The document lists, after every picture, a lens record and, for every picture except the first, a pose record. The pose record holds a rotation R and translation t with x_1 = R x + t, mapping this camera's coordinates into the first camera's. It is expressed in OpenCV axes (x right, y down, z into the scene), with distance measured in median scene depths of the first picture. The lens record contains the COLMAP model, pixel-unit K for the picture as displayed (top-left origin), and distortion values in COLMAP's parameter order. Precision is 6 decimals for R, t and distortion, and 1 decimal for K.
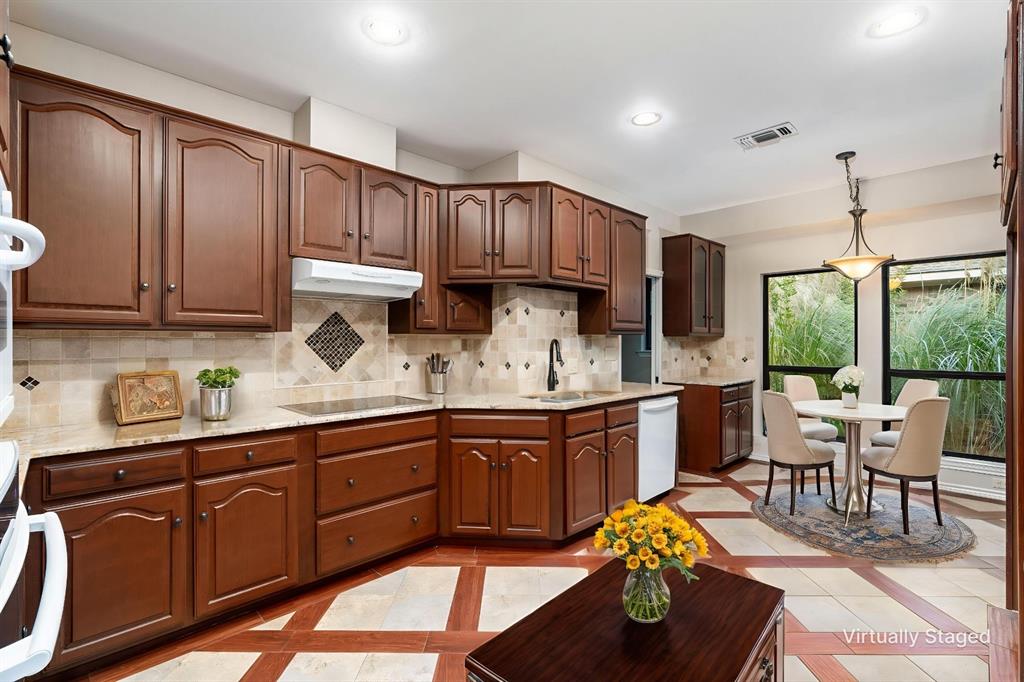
lens RADIAL K [[473.3, 0, 516.9], [0, 473.3, 340.3], [0, 0, 1]] dist [0.000268, 0.000167]
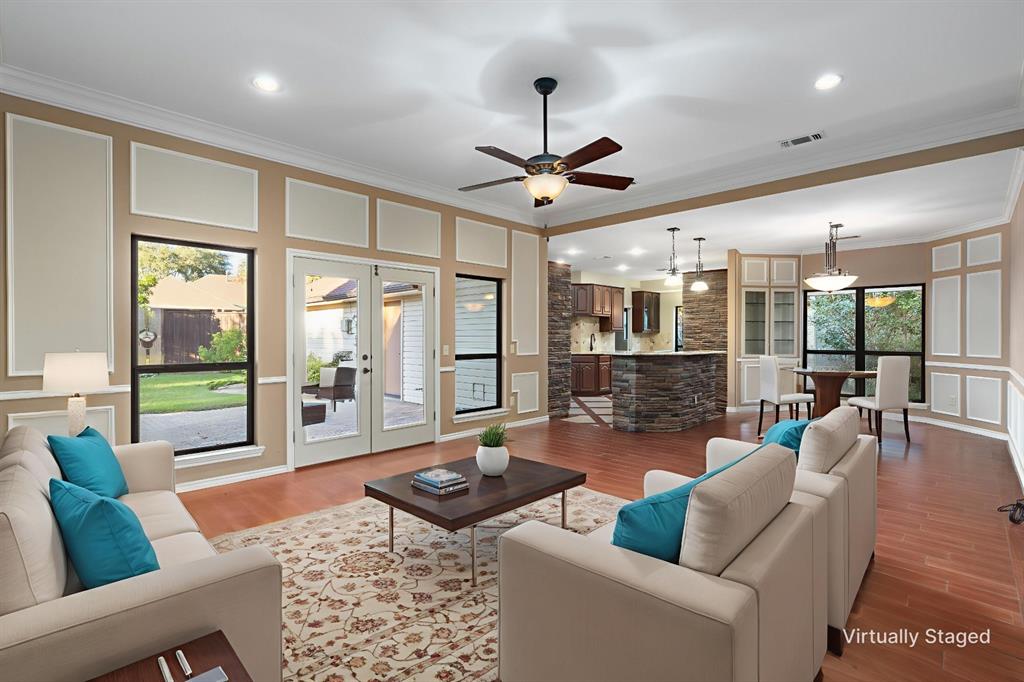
lens RADIAL K [[473.3, 0, 516.9], [0, 473.3, 340.3], [0, 0, 1]] dist [0.000268, 0.000167]
pose [[0.999887, -0.000987, 0.015003, -0.333527], [0.000883, 0.999976, 0.006923, 0.013978], [-0.015009, -0.006909, 0.999863, -1.487007]]
